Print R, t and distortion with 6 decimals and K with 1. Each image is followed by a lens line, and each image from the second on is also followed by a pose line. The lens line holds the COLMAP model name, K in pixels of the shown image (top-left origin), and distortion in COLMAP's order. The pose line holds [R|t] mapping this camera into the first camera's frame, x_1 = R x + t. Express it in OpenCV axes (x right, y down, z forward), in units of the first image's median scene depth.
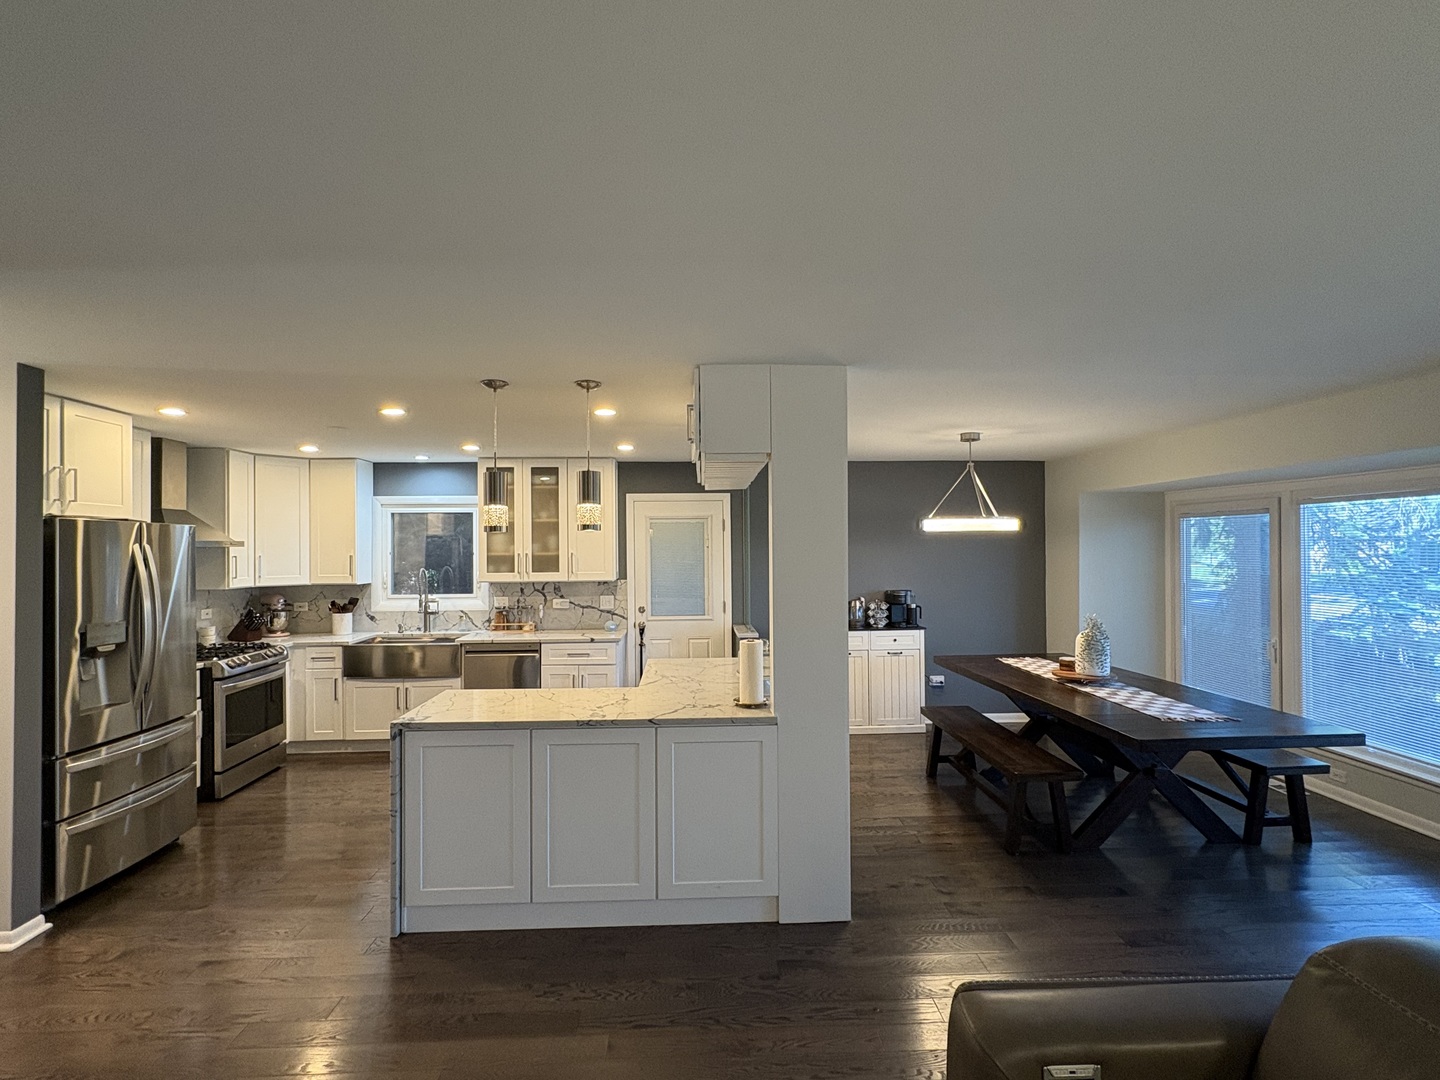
lens RADIAL K [[704.9, 0, 721.2], [0, 704.9, 544.9], [0, 0, 1]] dist [-0.001145, -0.000291]
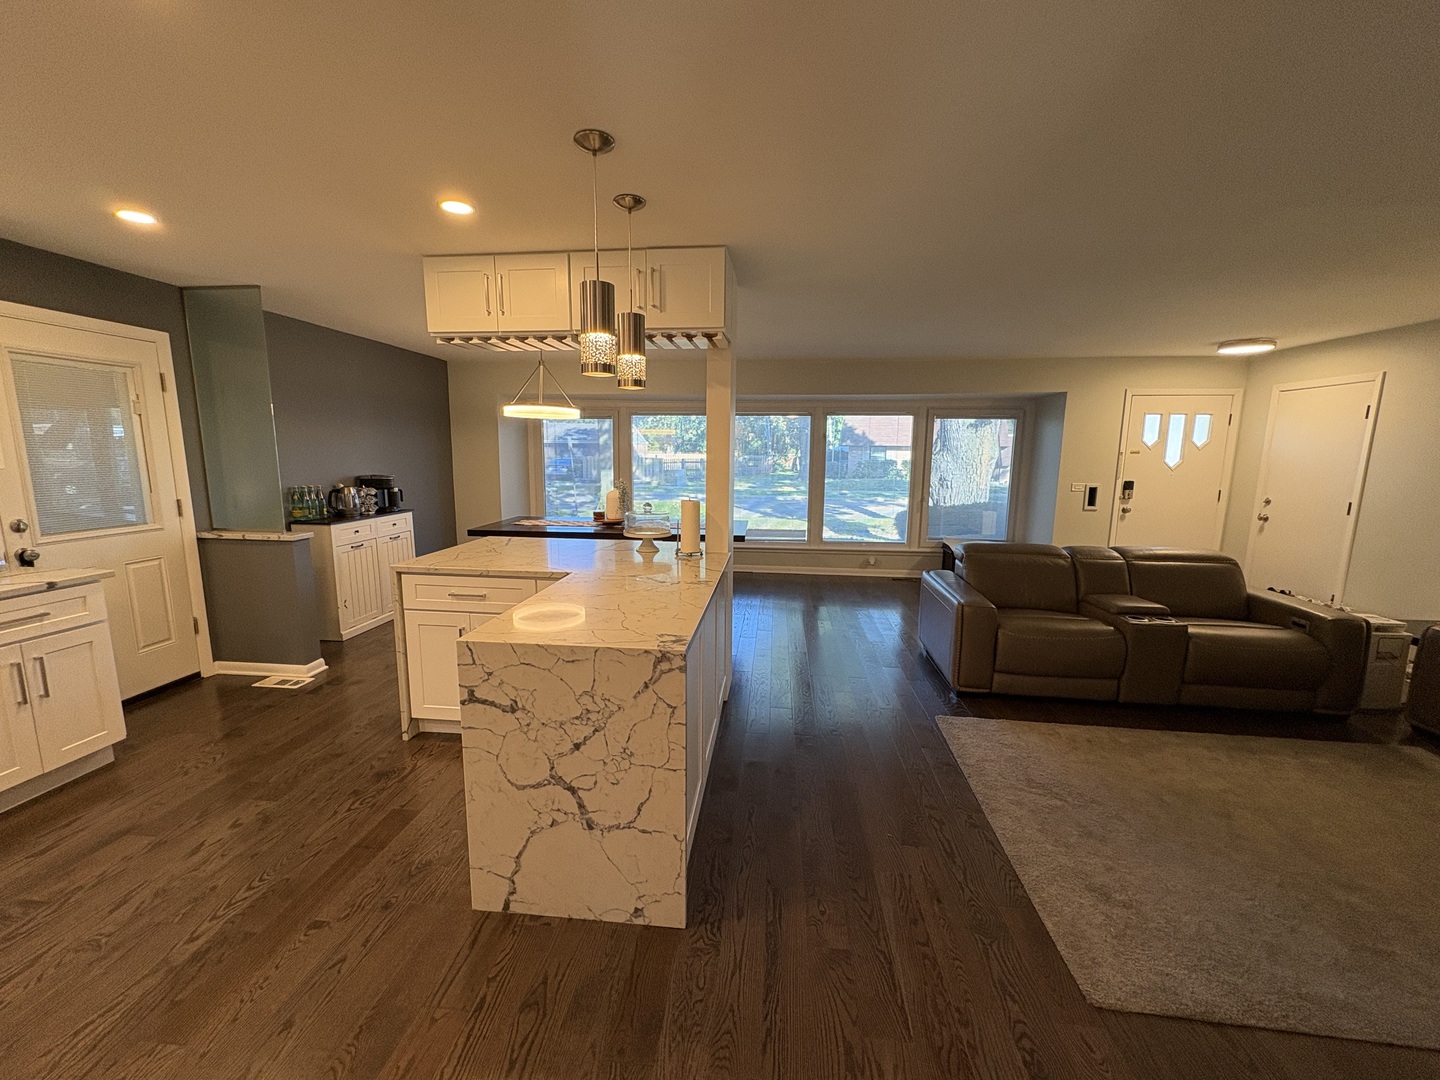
lens RADIAL K [[572.1, 0, 718.5], [0, 572.1, 540.9], [0, 0, 1]] dist [0.000597, 0.000851]
pose [[0.148136, -0.143507, 0.978500, -0.480037], [-0.015993, 0.988939, 0.147459, 0.031995], [-0.988838, -0.037493, 0.144202, 0.434097]]
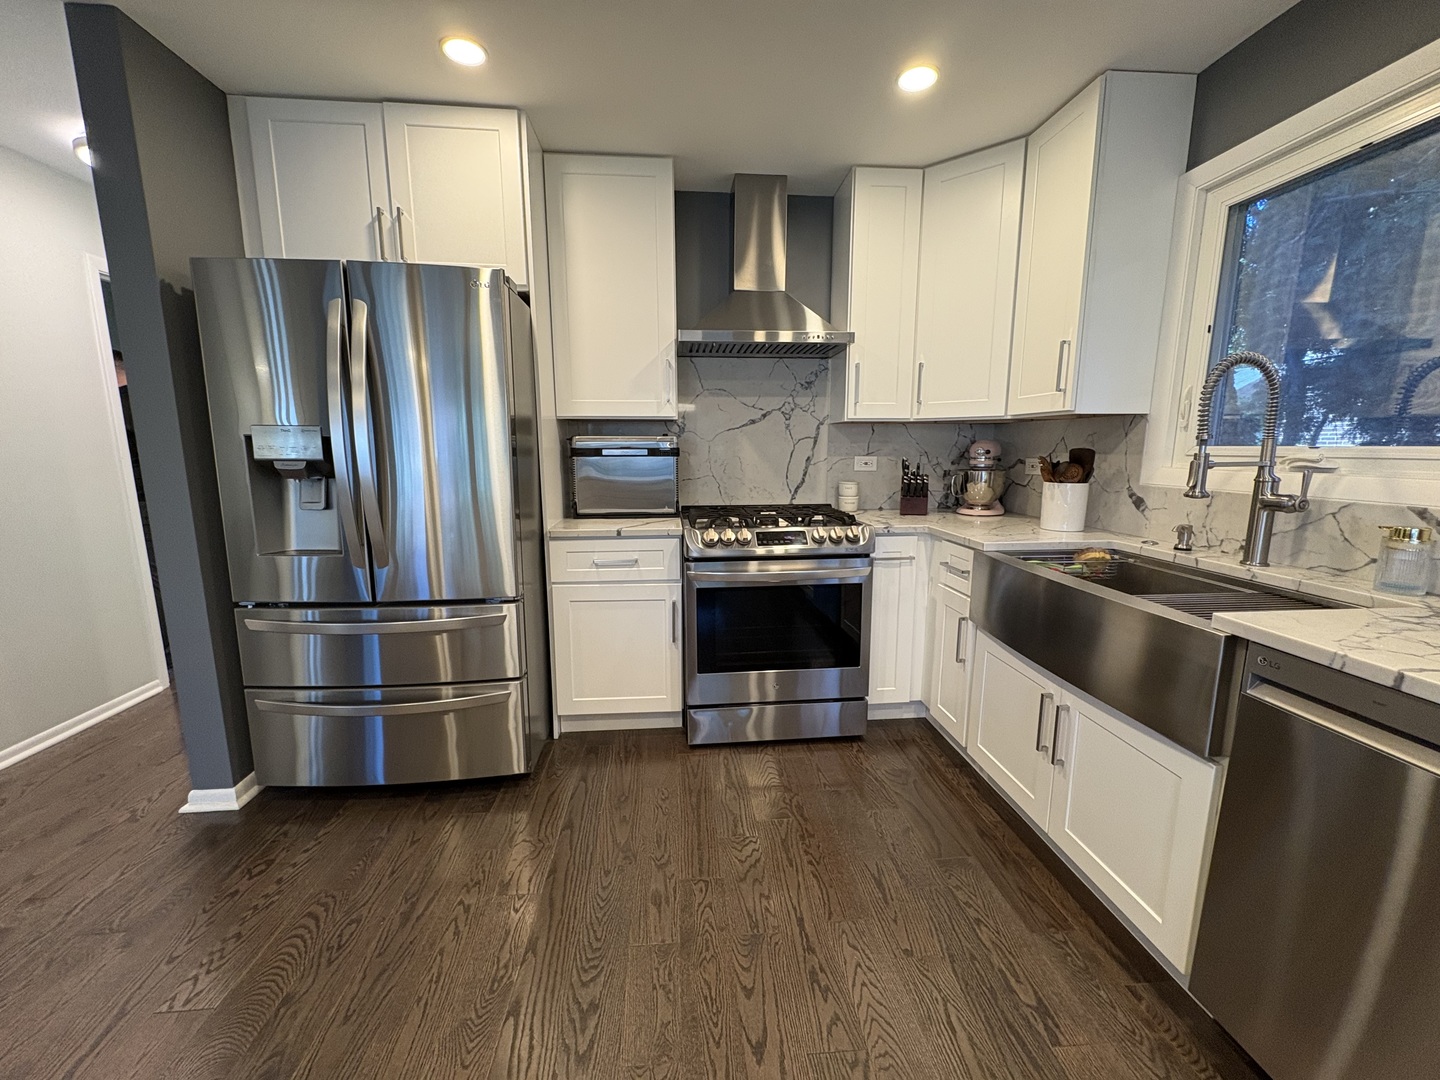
lens RADIAL K [[575.5, 0, 715.3], [0, 575.5, 539.4], [0, 0, 1]] dist [0.002880, 0.000667]
pose [[0.030689, 0.167850, -0.985335, -0.174942], [0.004590, 0.985765, 0.168066, 0.069211], [0.999518, -0.009680, 0.029482, 0.761044]]
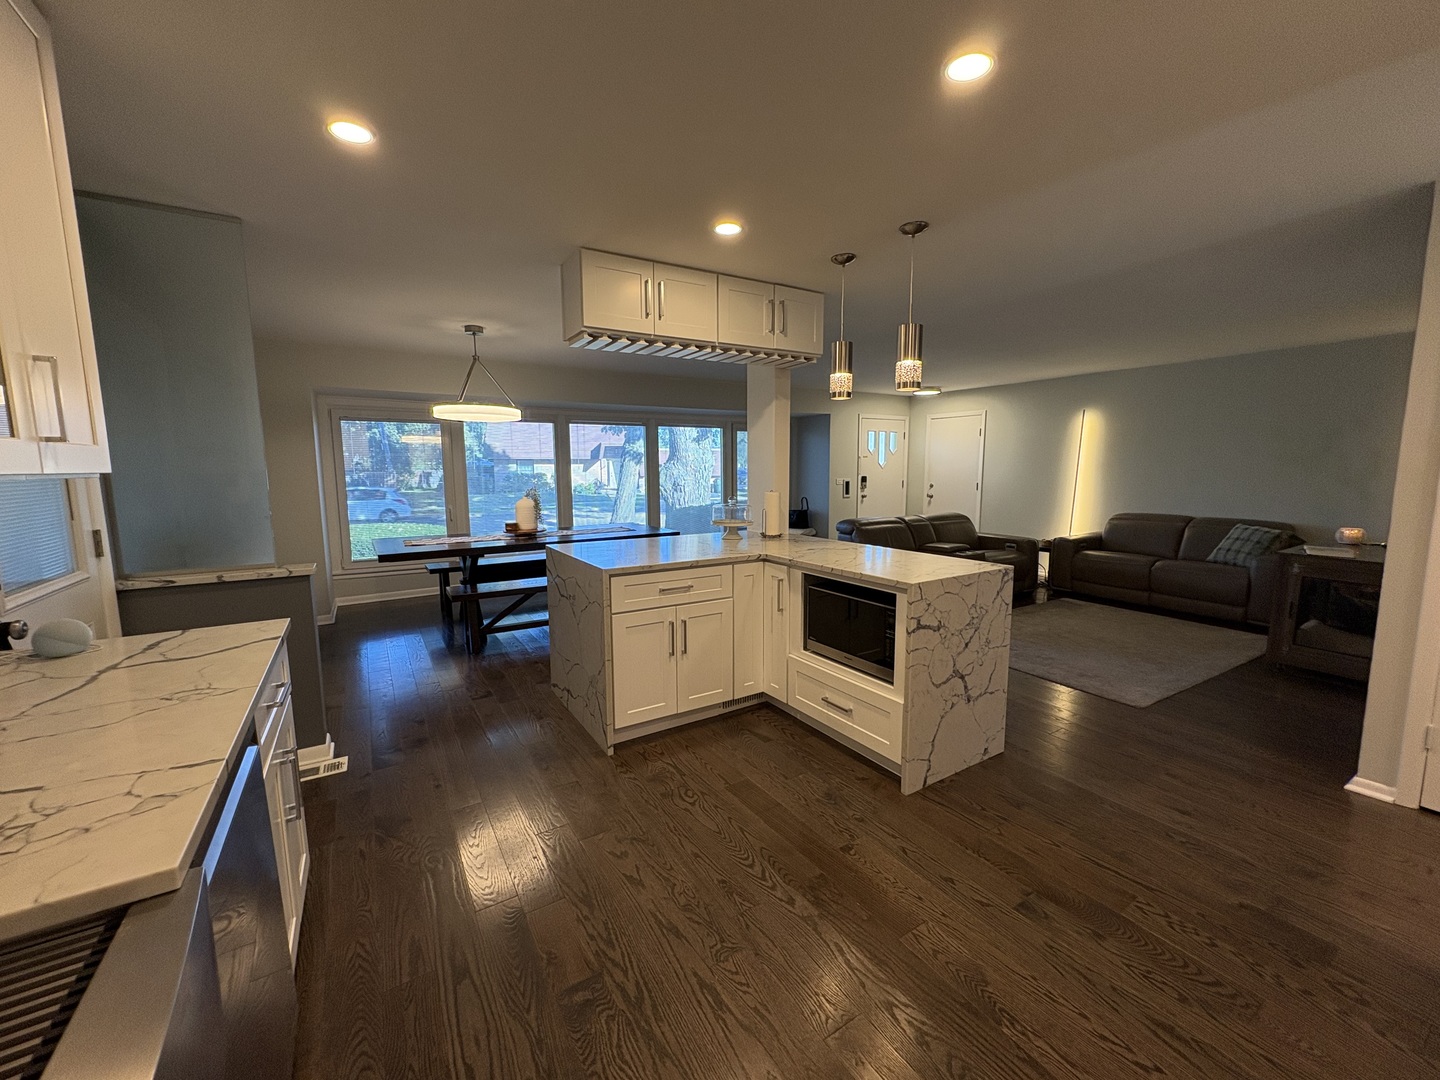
lens RADIAL K [[572.1, 0, 718.5], [0, 572.1, 540.9], [0, 0, 1]] dist [0.000597, 0.000851]
pose [[-0.488642, -0.101037, 0.866615, -0.489776], [0.005843, 0.992871, 0.119051, 0.050886], [-0.872465, 0.063237, -0.484568, 0.886420]]
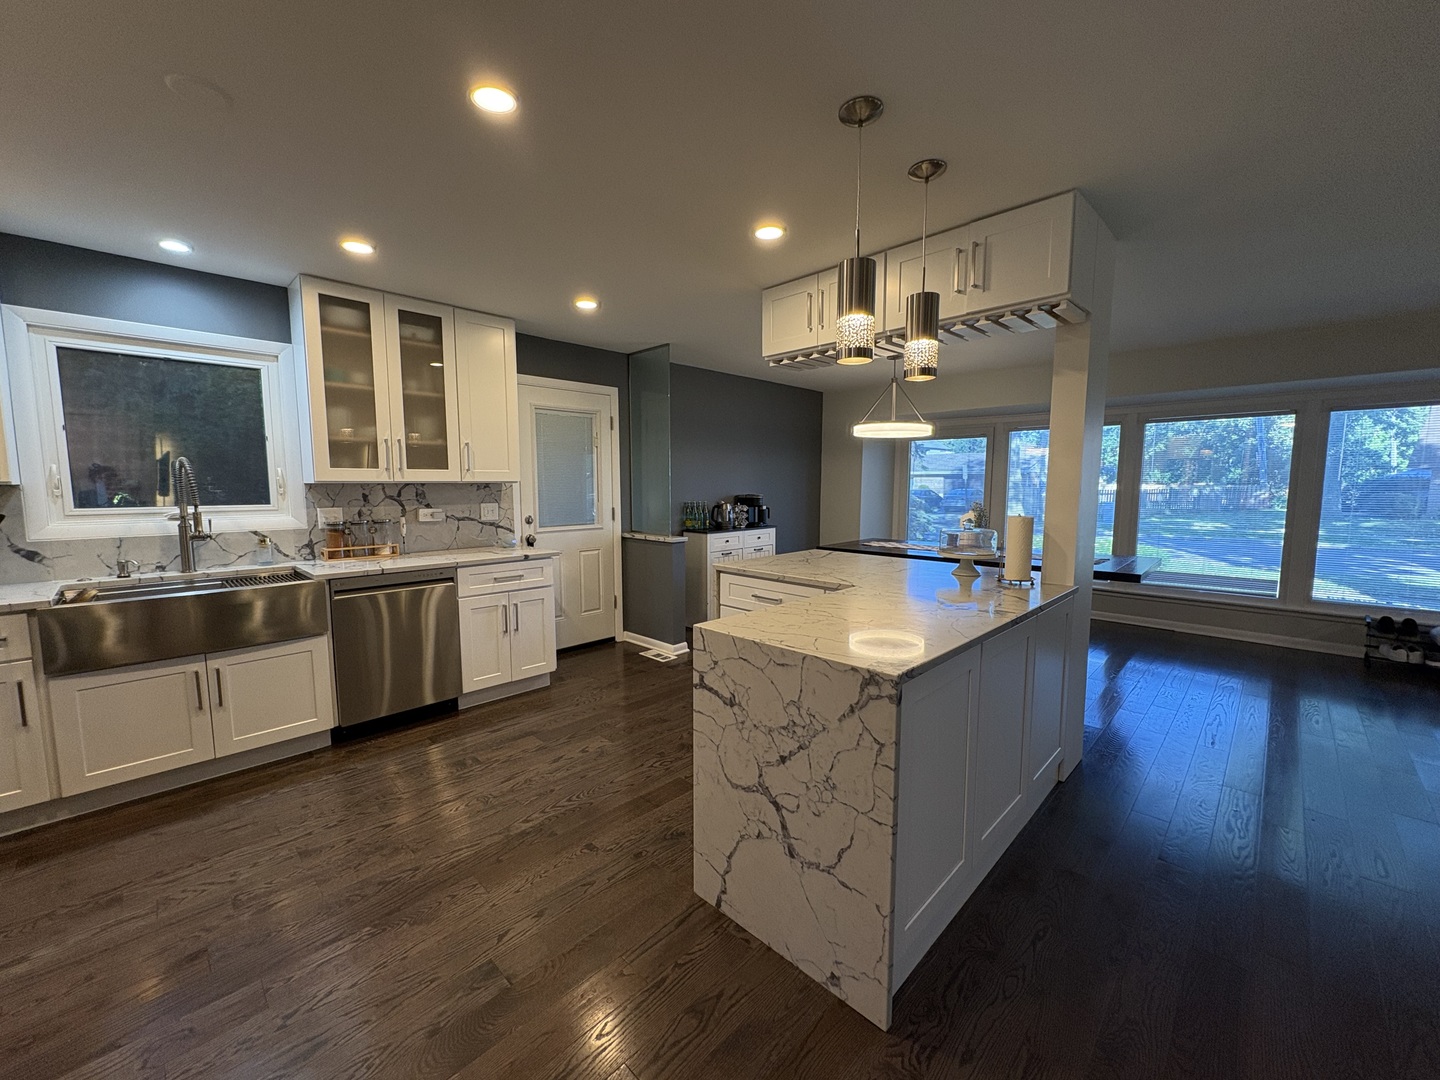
lens RADIAL K [[572.1, 0, 718.5], [0, 572.1, 540.9], [0, 0, 1]] dist [0.000597, 0.000851]
pose [[0.735288, -0.061215, 0.674985, -0.419821], [-0.007784, 0.995084, 0.098725, 0.050788], [-0.677710, -0.077846, 0.731197, 0.378029]]
